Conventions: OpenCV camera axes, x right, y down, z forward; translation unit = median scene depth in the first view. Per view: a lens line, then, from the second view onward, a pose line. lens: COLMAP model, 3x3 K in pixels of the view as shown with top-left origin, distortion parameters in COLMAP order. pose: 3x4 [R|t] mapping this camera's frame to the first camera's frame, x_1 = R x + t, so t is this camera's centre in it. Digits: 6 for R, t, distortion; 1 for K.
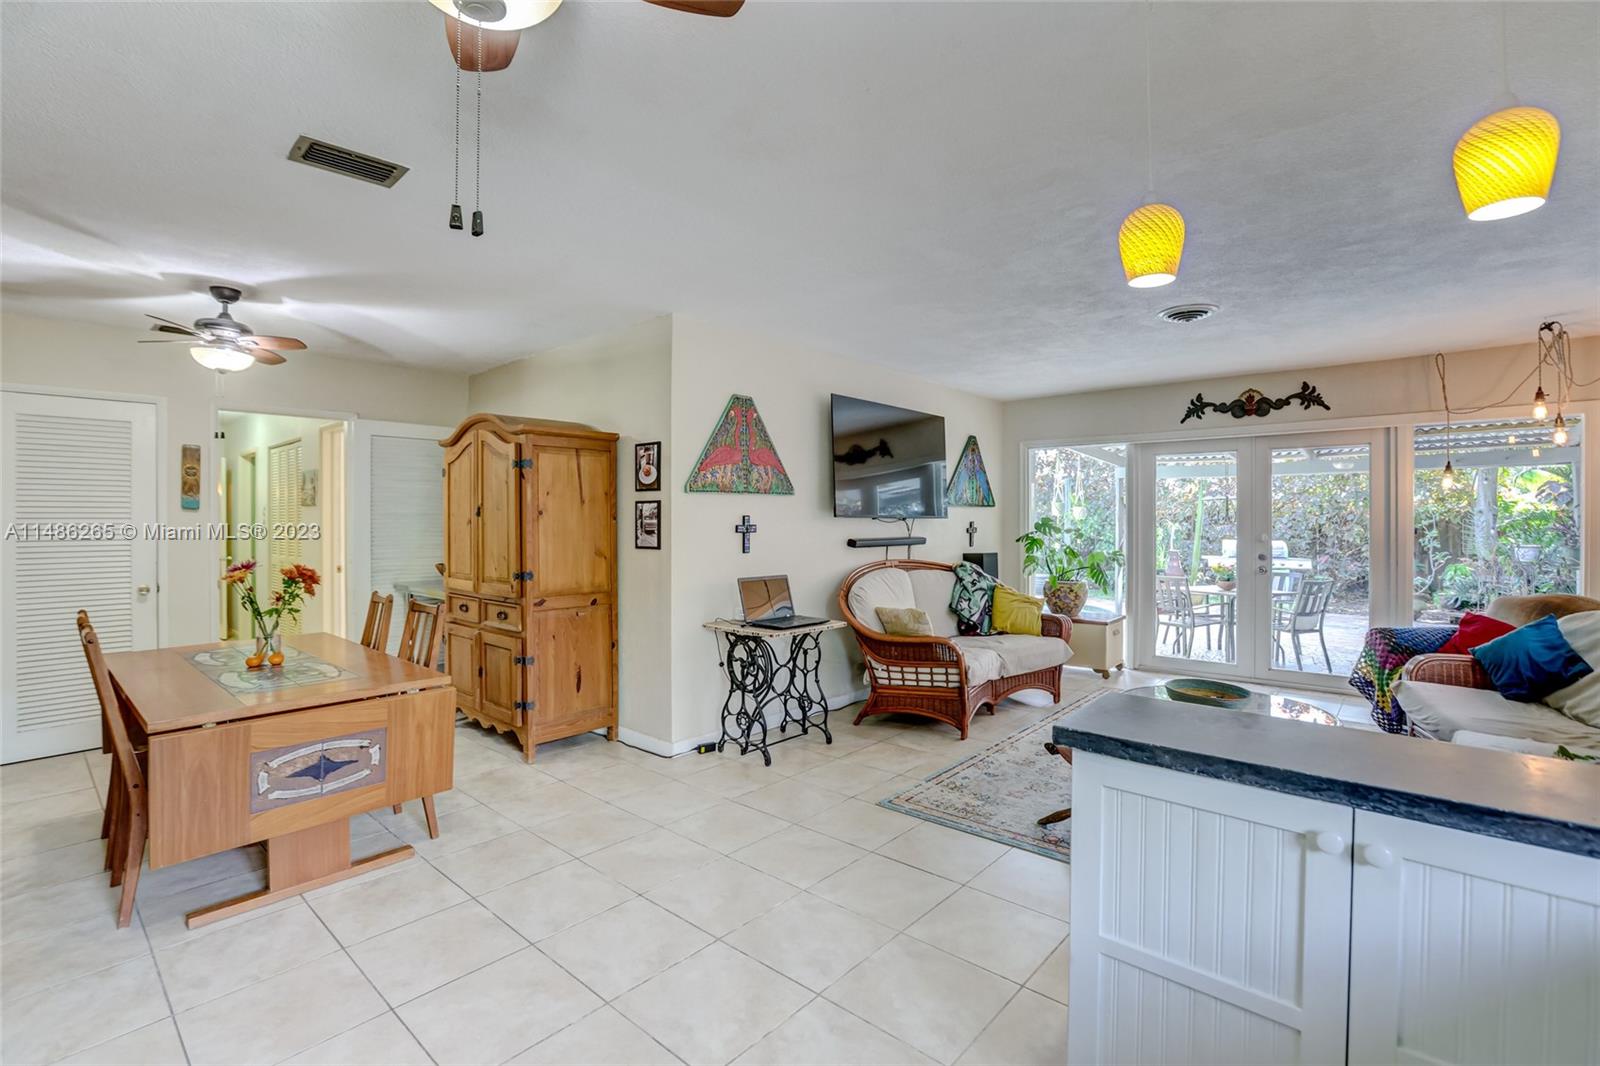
lens RADIAL K [[734.7, 0, 792.2], [0, 734.7, 527.0], [0, 0, 1]] dist [-0.029698, 0.003412]
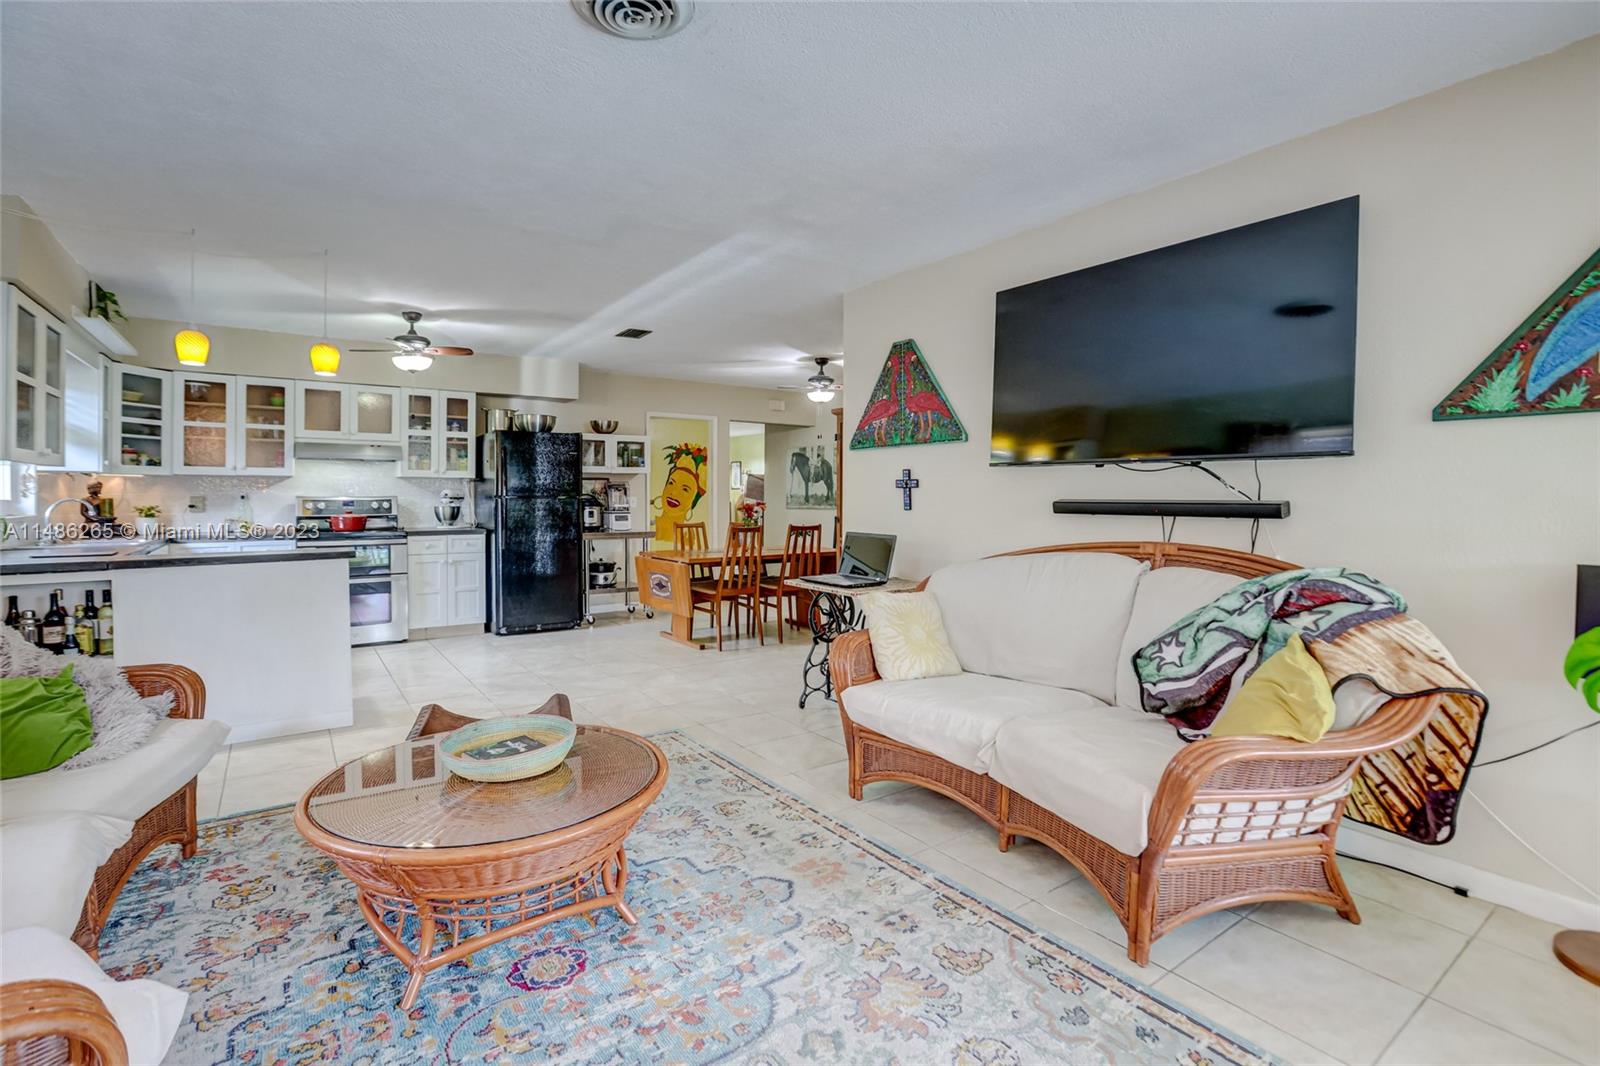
lens RADIAL K [[734.7, 0, 772.4], [0, 734.7, 504.7], [0, 0, 1]] dist [-0.029698, 0.003412]
pose [[-0.245205, 0.014221, -0.969367, 1.149723], [-0.010818, 0.999790, 0.017404, 0.018991], [0.969411, 0.014754, -0.245000, 1.407175]]
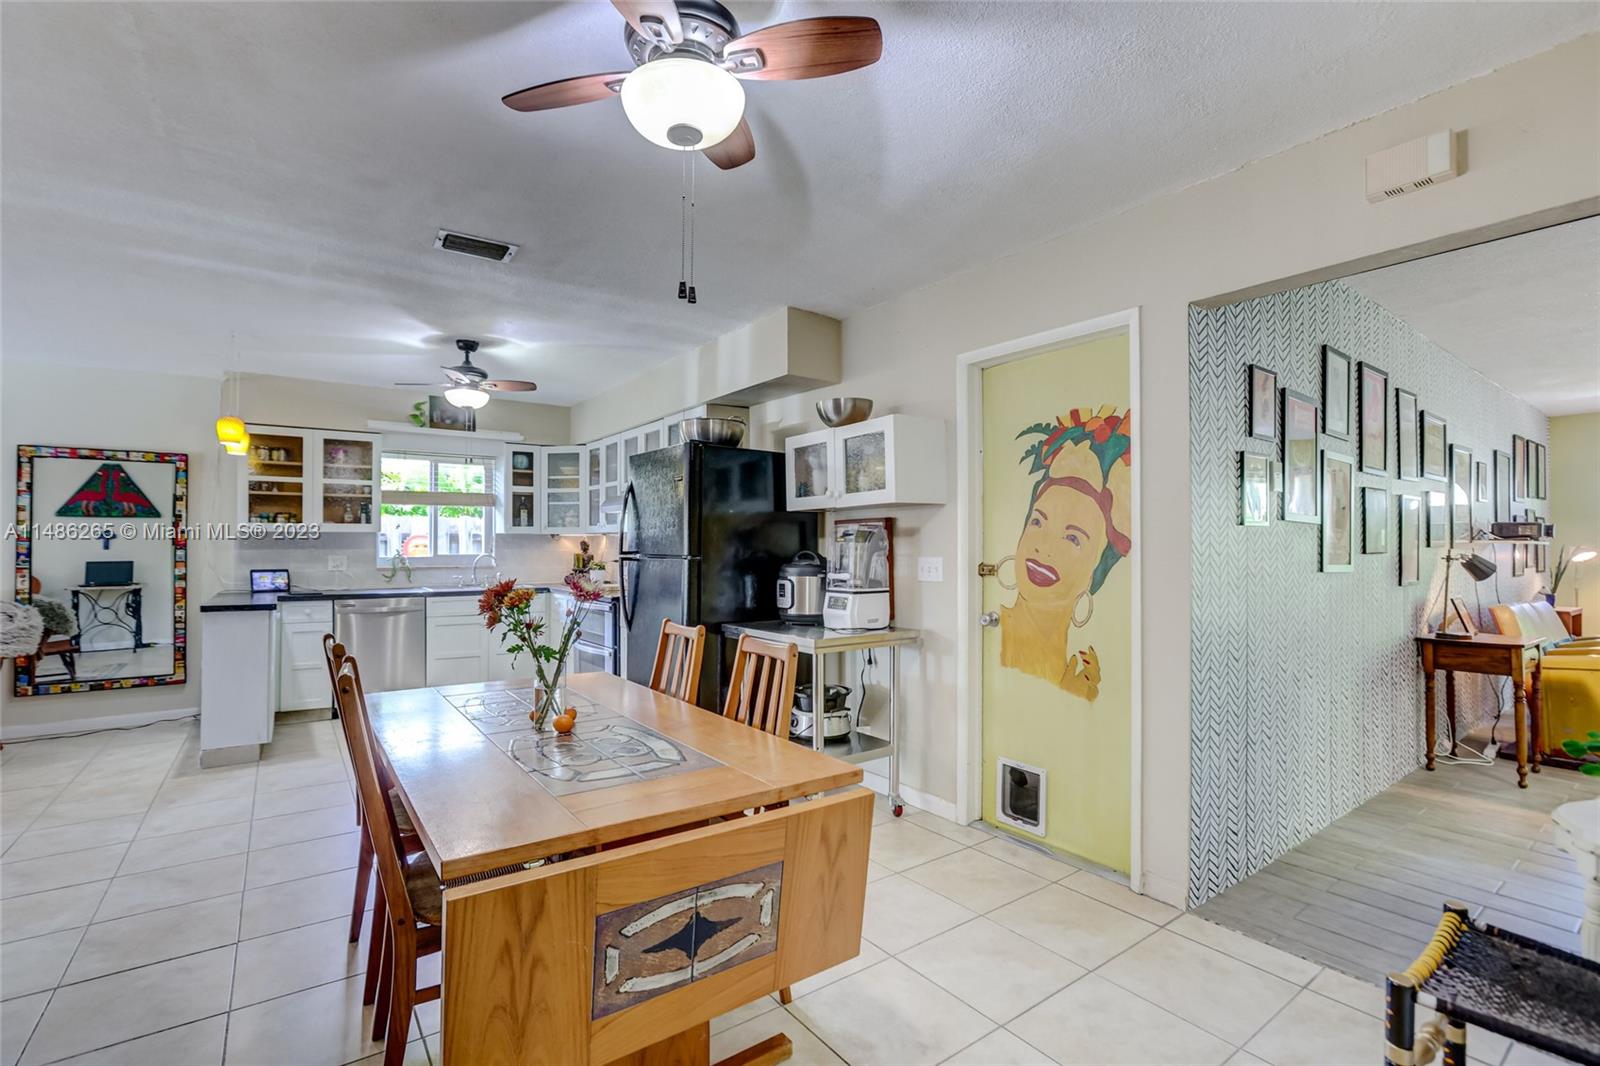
lens RADIAL K [[734.7, 0, 794.9], [0, 734.7, 532.0], [0, 0, 1]] dist [-0.029698, 0.003412]
pose [[-0.977012, 0.006213, 0.213092, -0.974161], [0.003756, 0.999922, -0.011934, 0.015816], [-0.213150, -0.010859, -0.976959, 1.448349]]
